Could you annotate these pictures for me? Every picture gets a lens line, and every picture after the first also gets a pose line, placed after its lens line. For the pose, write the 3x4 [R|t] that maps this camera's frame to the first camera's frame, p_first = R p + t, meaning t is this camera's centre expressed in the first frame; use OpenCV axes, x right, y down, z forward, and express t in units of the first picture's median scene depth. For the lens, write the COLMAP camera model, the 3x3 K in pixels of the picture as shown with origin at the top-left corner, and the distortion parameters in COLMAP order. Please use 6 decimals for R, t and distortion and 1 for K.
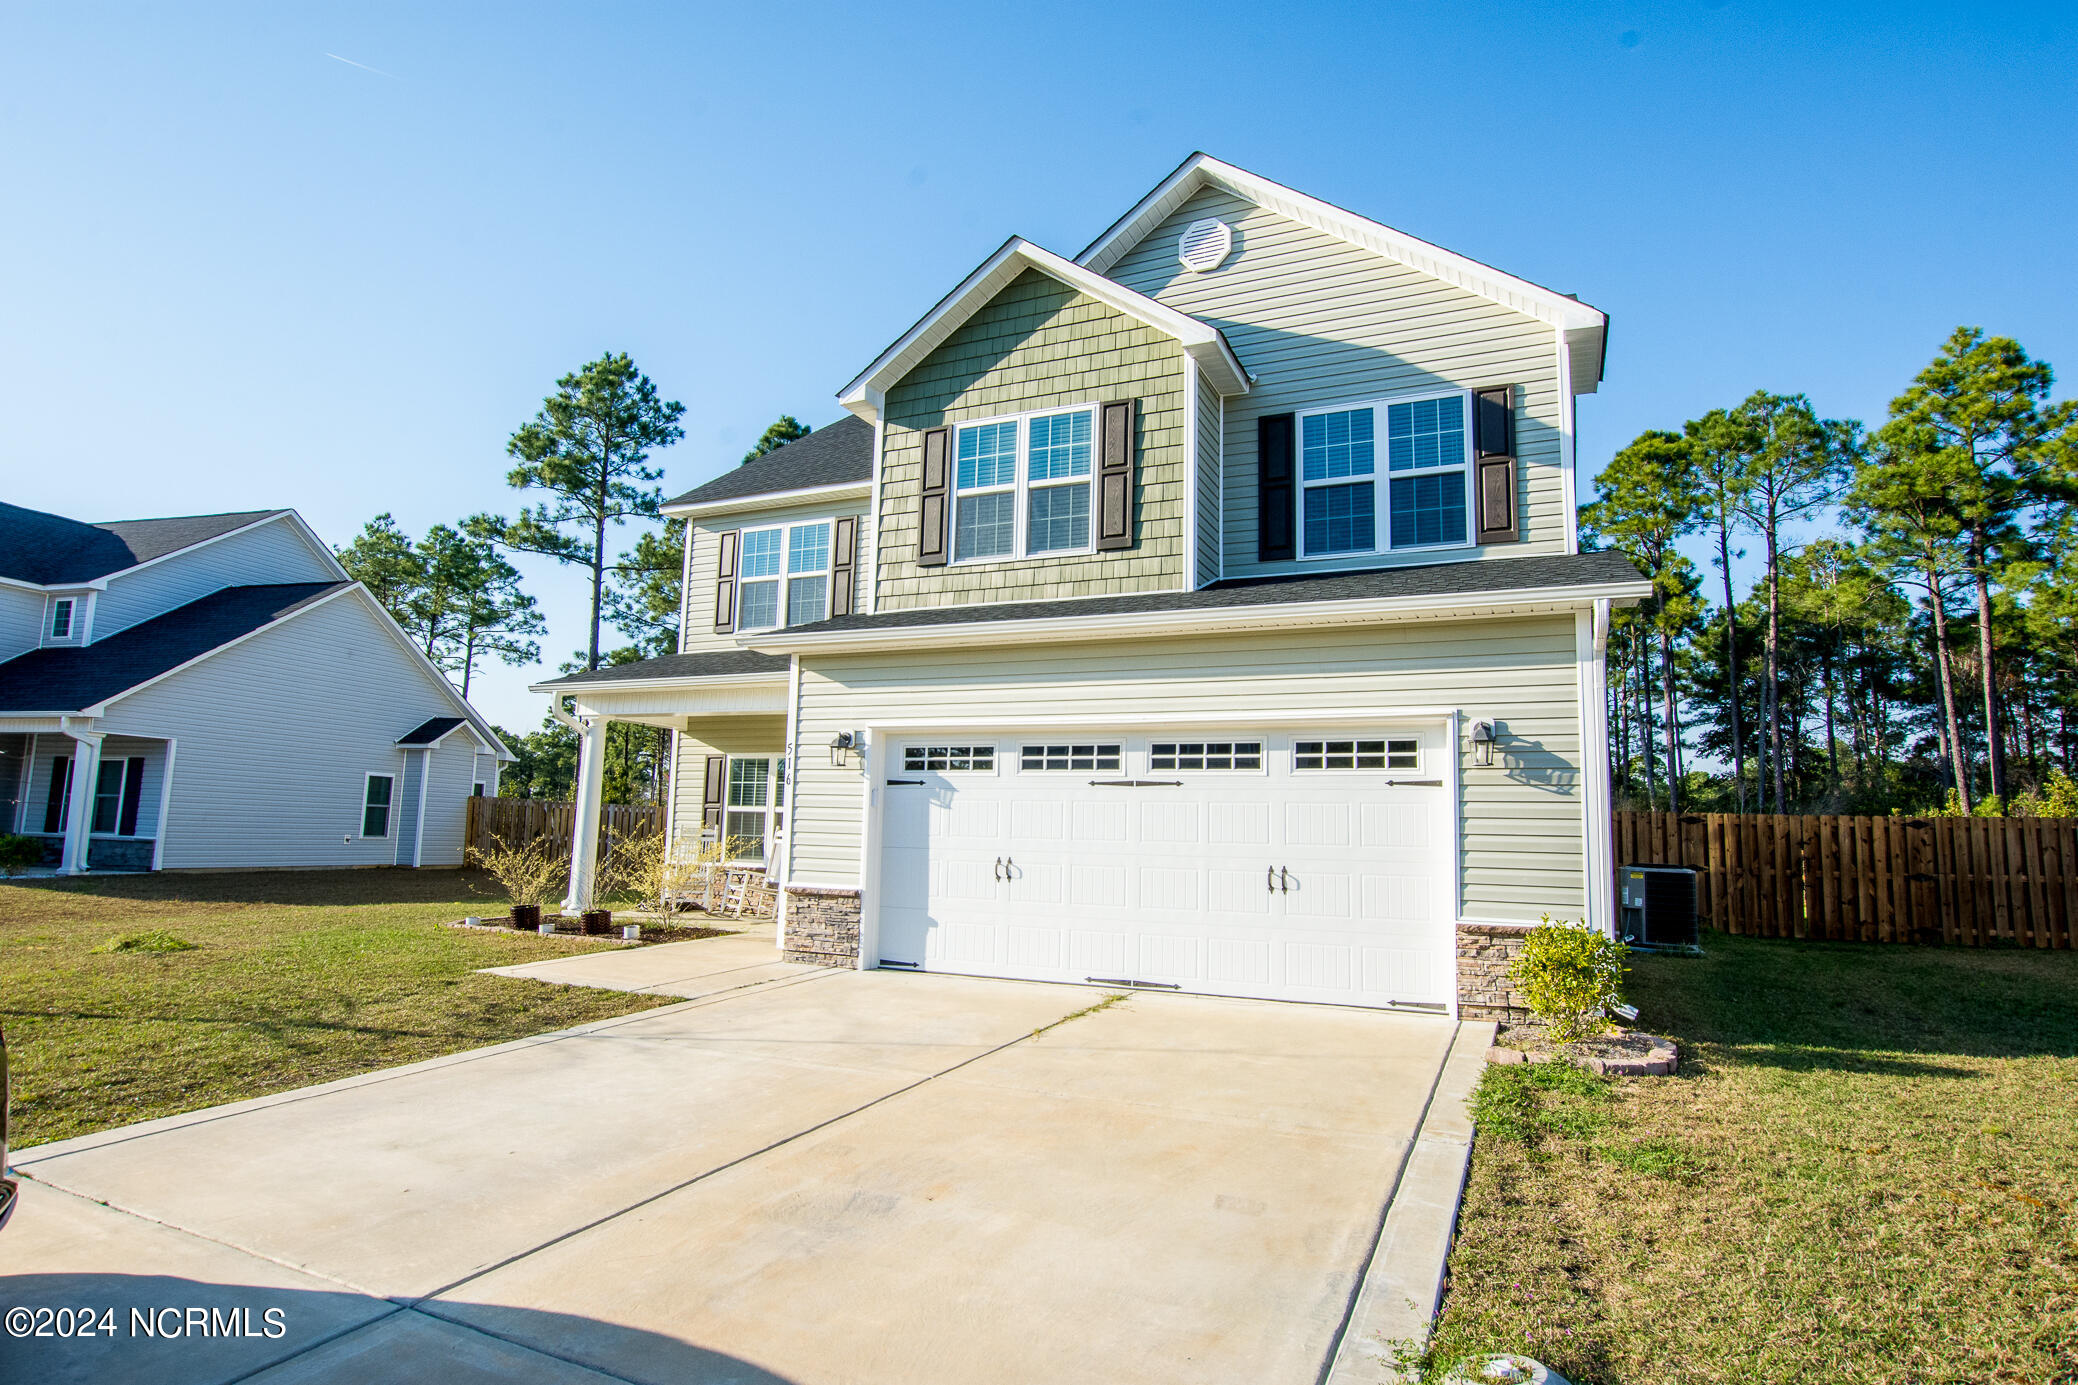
lens RADIAL K [[1088.7, 0, 1039.0], [0, 1088.7, 692.5], [0, 0, 1]] dist [-0.003332, -0.000269]
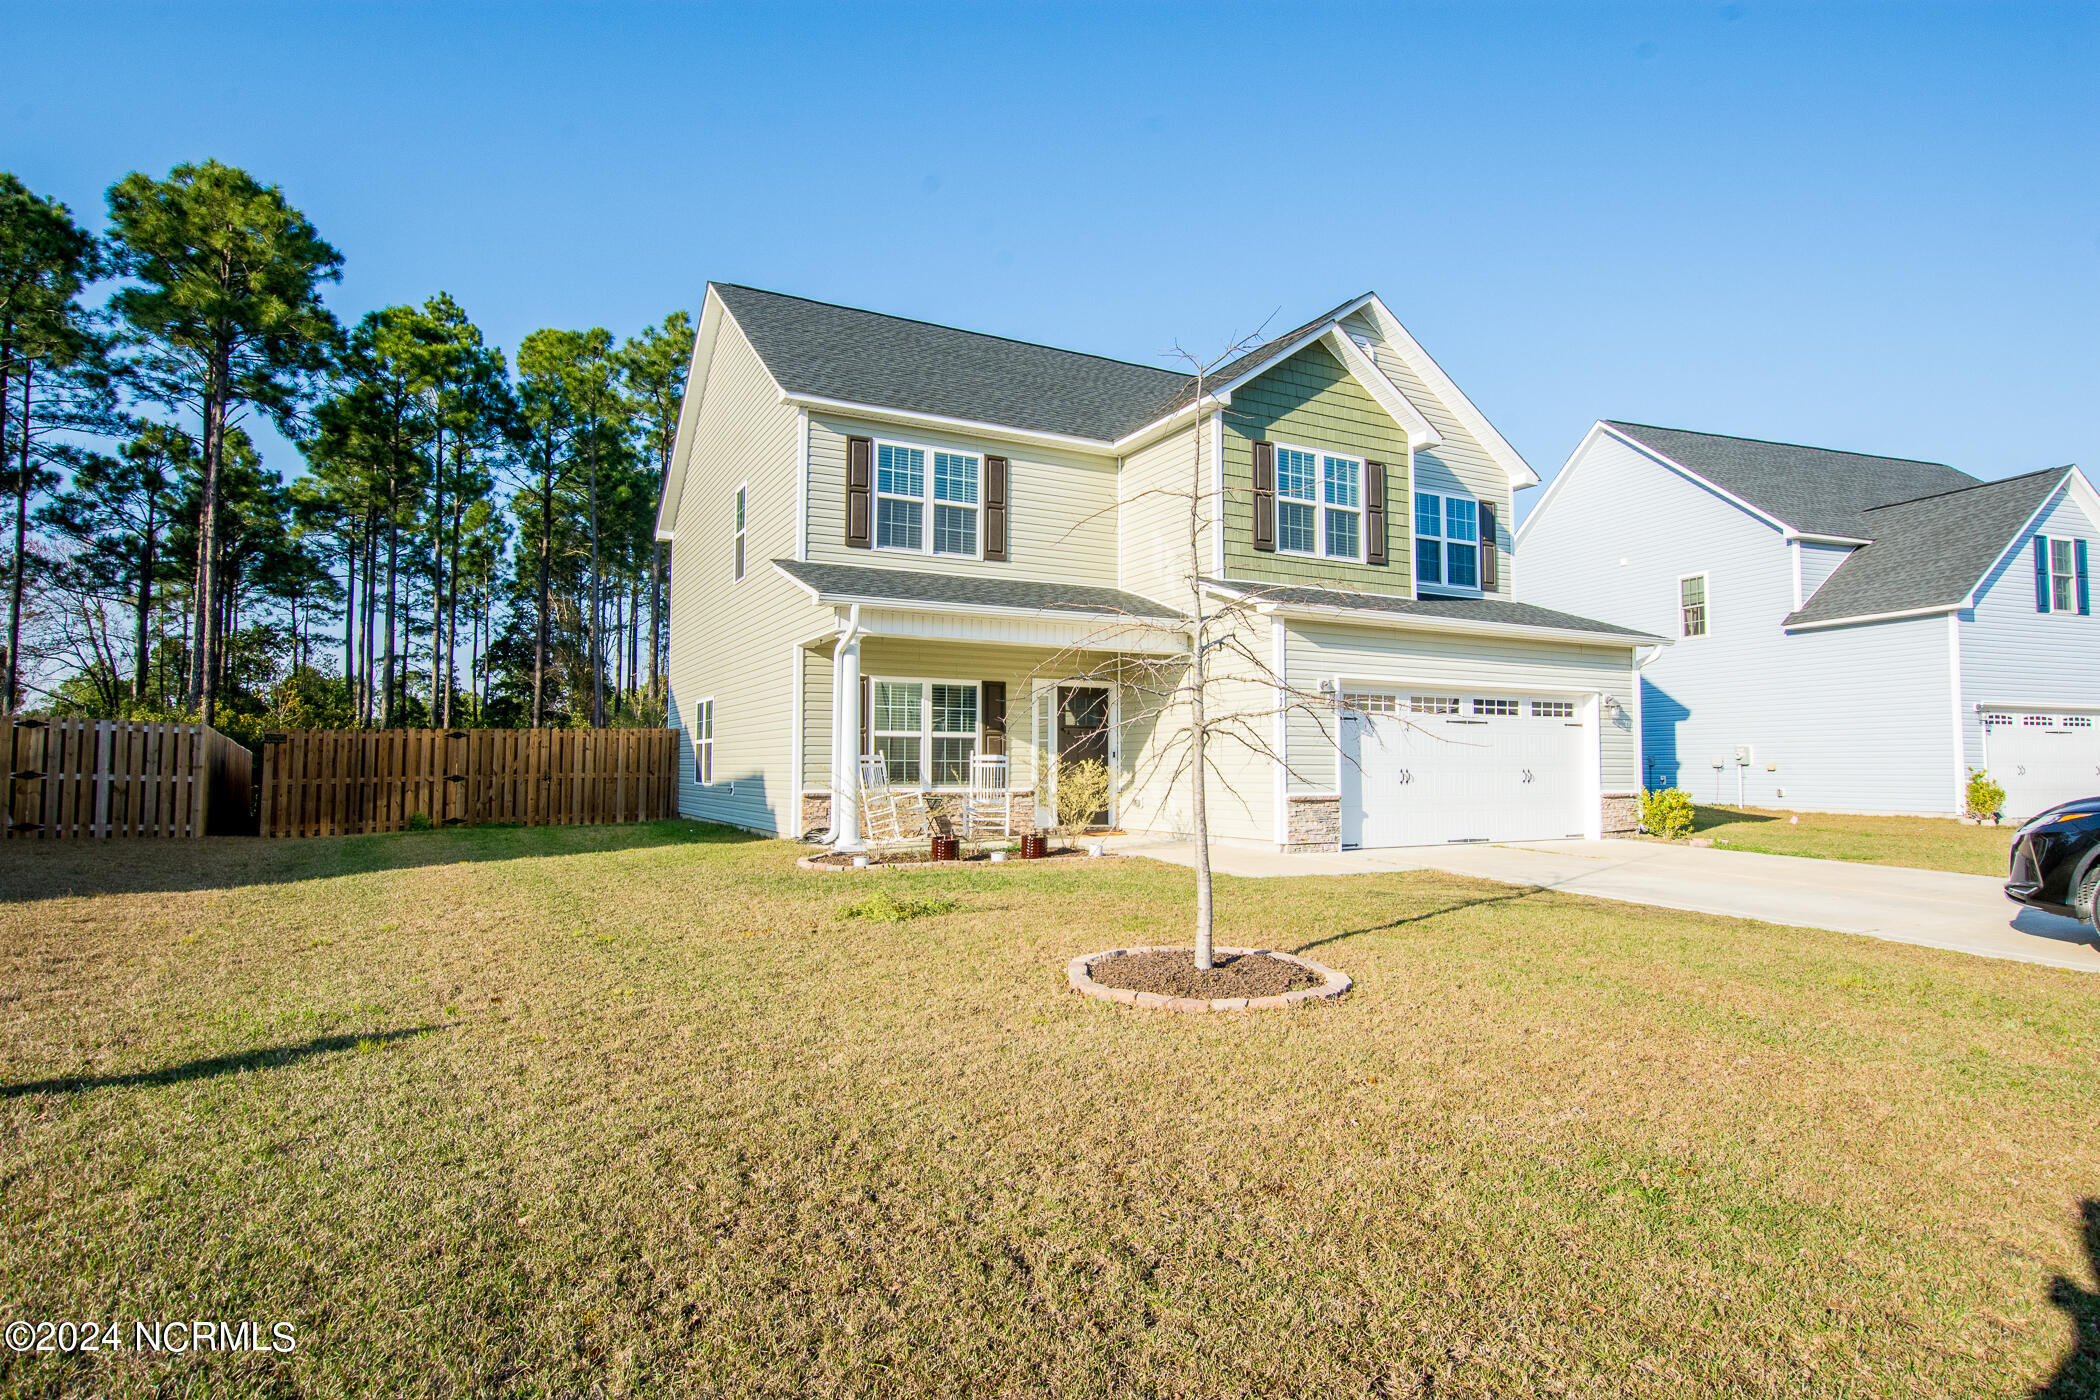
lens RADIAL K [[1151.0, 0, 1050.0], [0, 1151.0, 700.0], [0, 0, 1]] dist [-0.000248, -0.000002]
pose [[0.602142, 0.024146, 0.798024, -1.502168], [-0.089946, 0.995231, 0.037756, 0.036113], [-0.793306, -0.094514, 0.601442, 0.401637]]
